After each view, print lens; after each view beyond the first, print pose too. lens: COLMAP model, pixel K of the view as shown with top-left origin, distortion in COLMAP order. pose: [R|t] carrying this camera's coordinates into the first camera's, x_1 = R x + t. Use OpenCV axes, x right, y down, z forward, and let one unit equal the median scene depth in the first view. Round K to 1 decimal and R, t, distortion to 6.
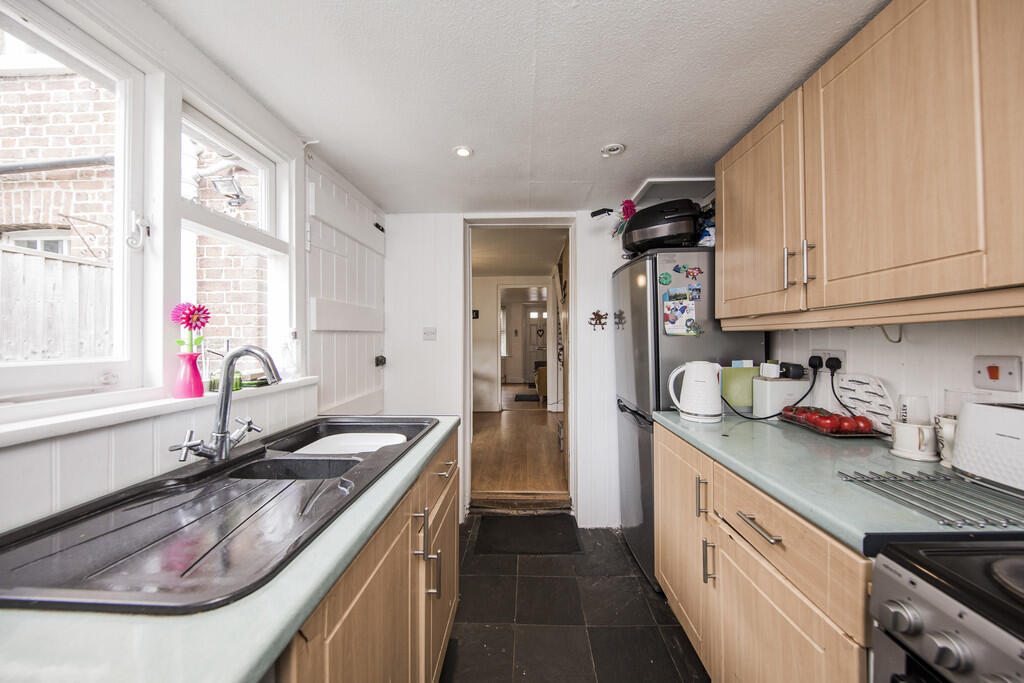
lens RADIAL K [[350.0, 0, 513.6], [0, 350.0, 332.7], [0, 0, 1]] dist [0.000068, 0.000004]
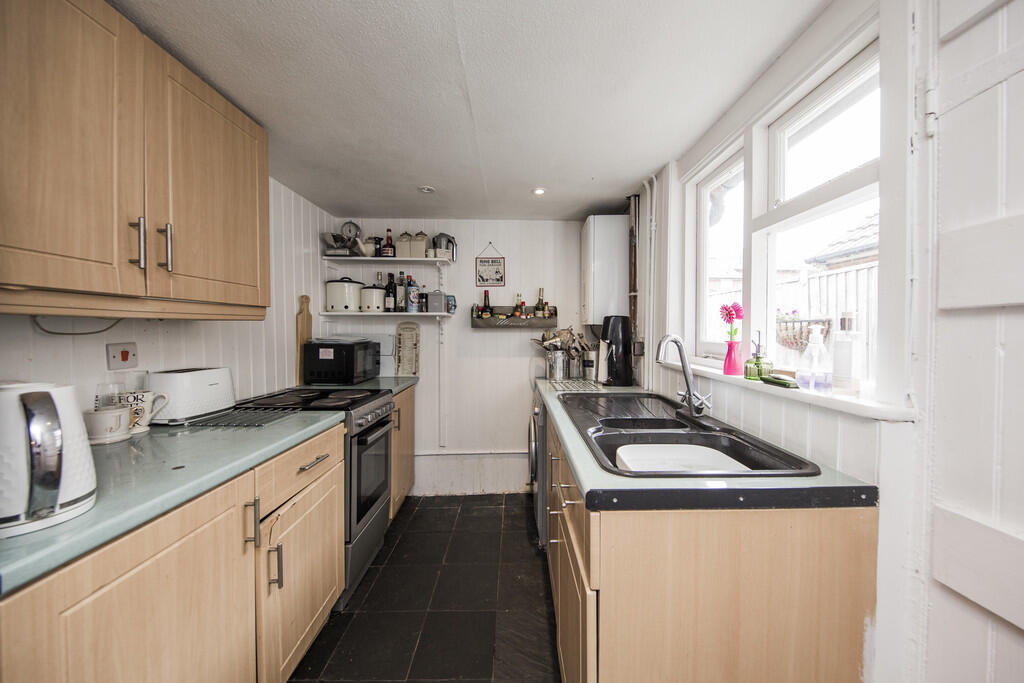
lens RADIAL K [[350.0, 0, 513.6], [0, 350.0, 332.7], [0, 0, 1]] dist [0.000068, 0.000004]
pose [[-0.997851, -0.000255, -0.065523, -0.000765], [-0.000160, 0.999999, -0.001456, 0.025211], [0.065523, -0.001442, -0.997850, 2.136276]]
